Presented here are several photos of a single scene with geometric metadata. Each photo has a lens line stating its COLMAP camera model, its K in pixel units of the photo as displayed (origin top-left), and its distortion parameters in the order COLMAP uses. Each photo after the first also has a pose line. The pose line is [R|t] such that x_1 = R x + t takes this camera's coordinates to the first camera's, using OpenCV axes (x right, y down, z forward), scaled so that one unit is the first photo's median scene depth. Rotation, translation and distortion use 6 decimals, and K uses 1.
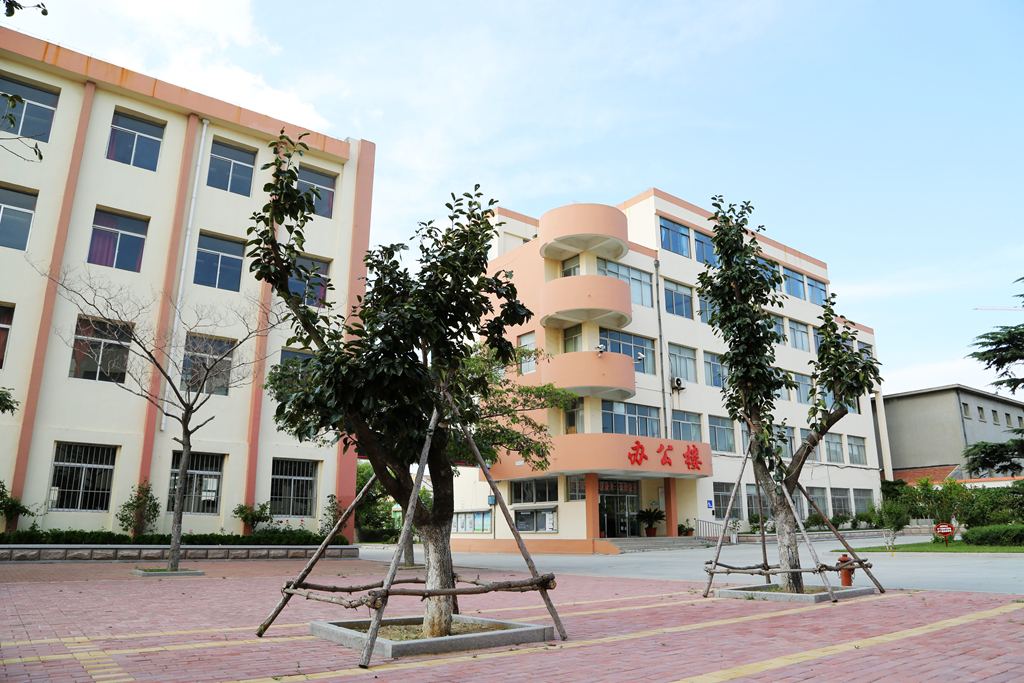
lens RADIAL K [[701.0, 0, 512.0], [0, 701.0, 341.5], [0, 0, 1]] dist [-0.116313, 0.062584]
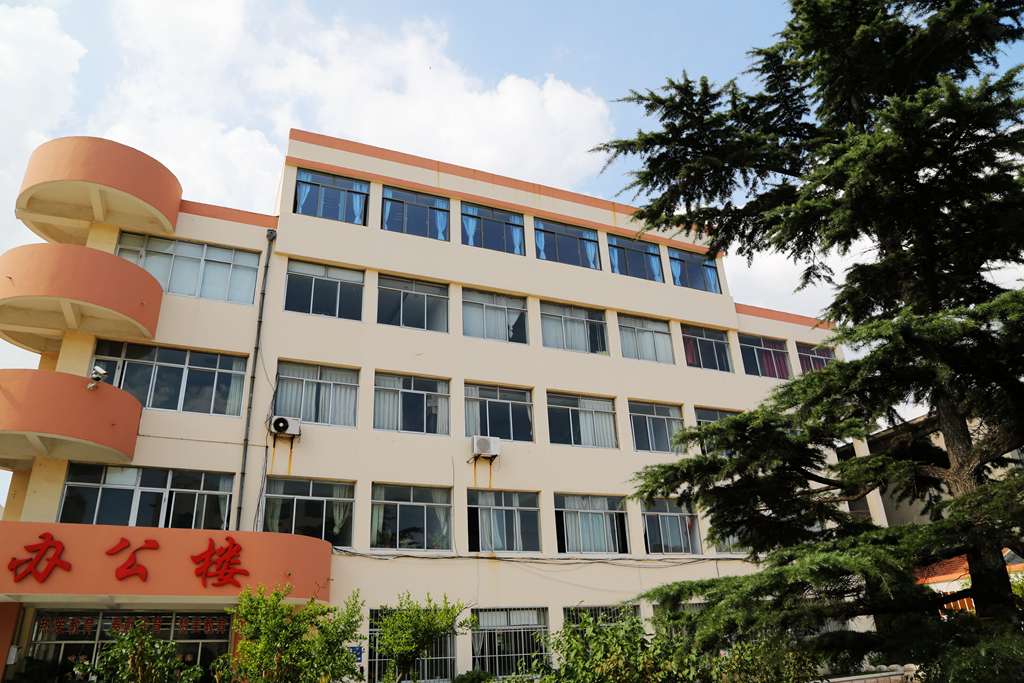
lens RADIAL K [[701.0, 0, 512.0], [0, 701.0, 341.5], [0, 0, 1]] dist [-0.116313, 0.062584]
pose [[0.965209, -0.160275, -0.206600, 0.535487], [0.119106, 0.972880, -0.198287, 0.123906], [0.232778, 0.166781, 0.958122, 0.513531]]
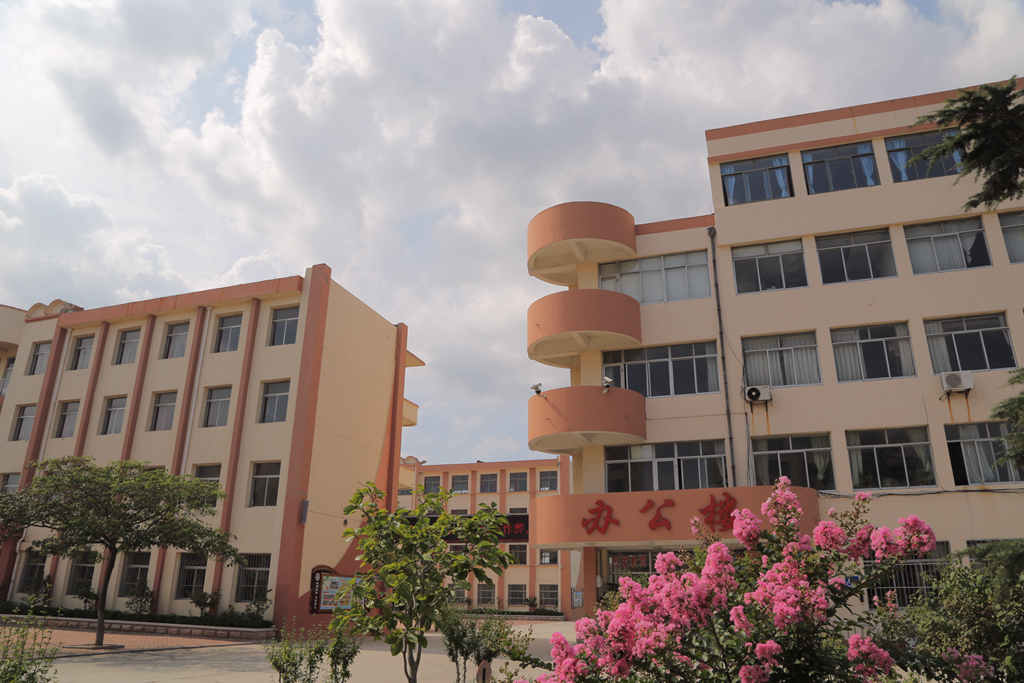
lens RADIAL K [[701.0, 0, 512.0], [0, 701.0, 341.5], [0, 0, 1]] dist [-0.116313, 0.062584]
pose [[0.545263, -0.297179, -0.783819, 0.631791], [0.196202, 0.954321, -0.225336, 0.112704], [0.814981, -0.030919, 0.578663, 0.450573]]
